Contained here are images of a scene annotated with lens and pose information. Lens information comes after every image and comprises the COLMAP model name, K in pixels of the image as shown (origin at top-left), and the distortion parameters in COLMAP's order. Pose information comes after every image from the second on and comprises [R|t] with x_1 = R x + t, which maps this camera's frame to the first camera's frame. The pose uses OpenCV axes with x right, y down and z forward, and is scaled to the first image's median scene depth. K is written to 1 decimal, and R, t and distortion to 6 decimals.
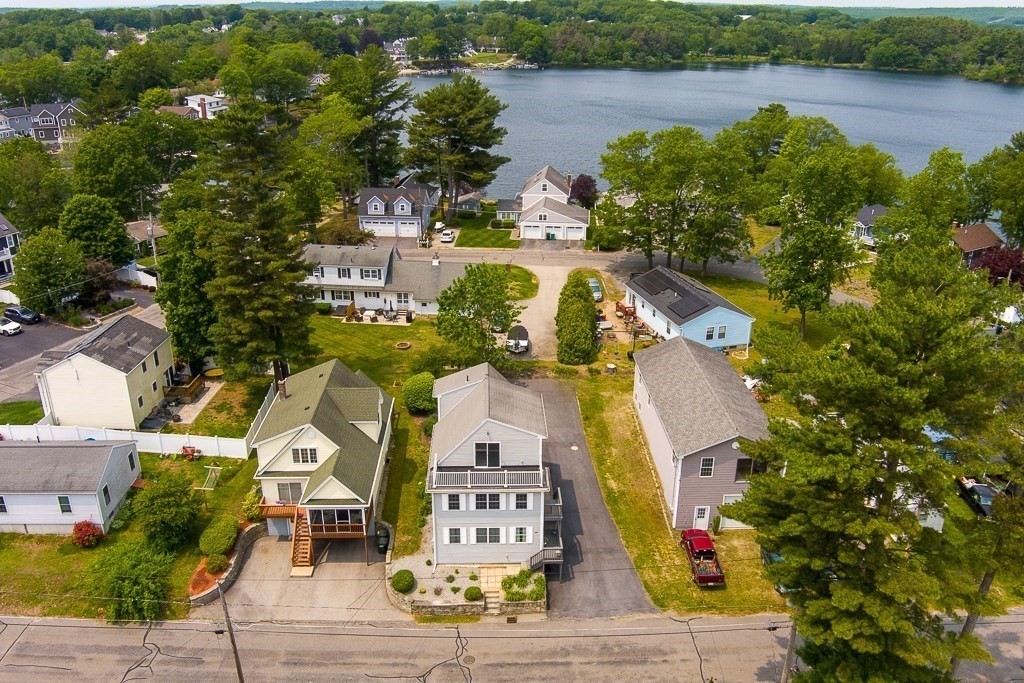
lens RADIAL K [[820.9, 0, 511.9], [0, 820.9, 346.2], [0, 0, 1]] dist [-0.077210, 0.023759]
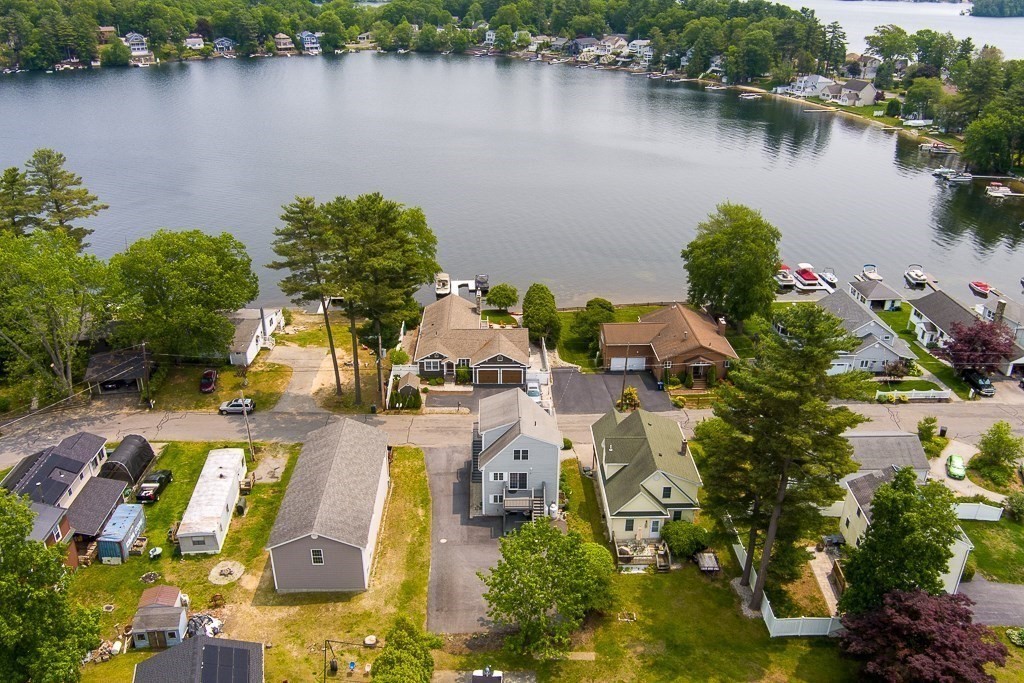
lens RADIAL K [[820.9, 0, 513.5], [0, 820.9, 346.8], [0, 0, 1]] dist [-0.077210, 0.023759]
pose [[-0.999915, -0.013016, -0.001010, -0.011989], [-0.009500, 0.672378, 0.740147, -0.743810], [-0.008954, 0.740094, -0.672444, 1.317450]]
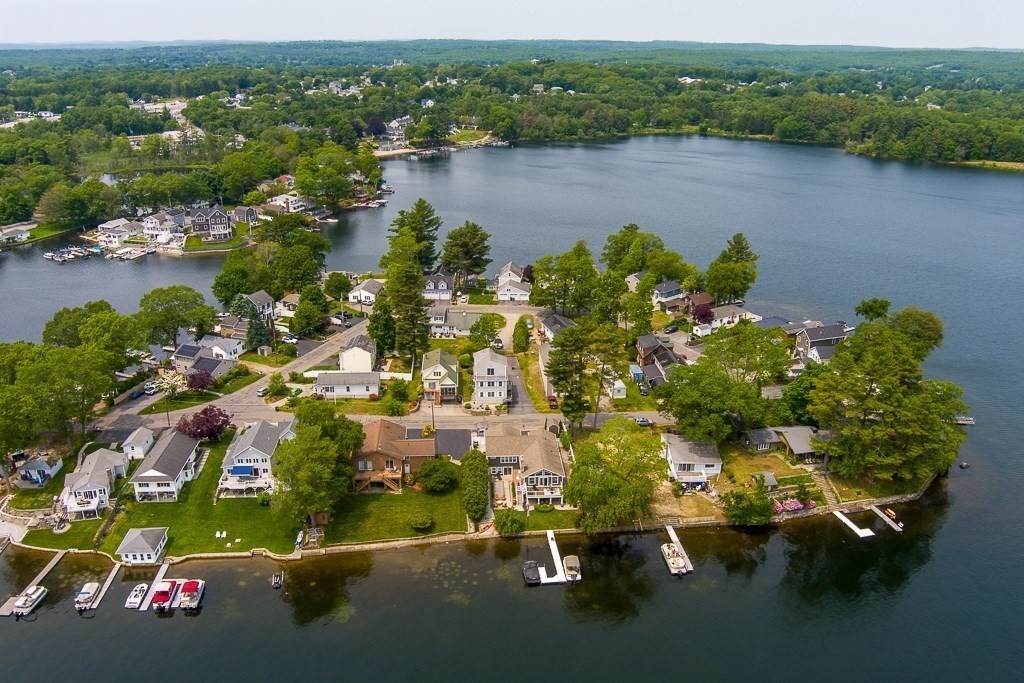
lens RADIAL K [[820.9, 0, 514.3], [0, 820.9, 346.9], [0, 0, 1]] dist [-0.077210, 0.023759]
pose [[0.999401, -0.009599, 0.033237, -0.030140], [0.010798, 0.999291, -0.036073, 0.103749], [-0.032867, 0.036410, 0.998796, -1.723444]]
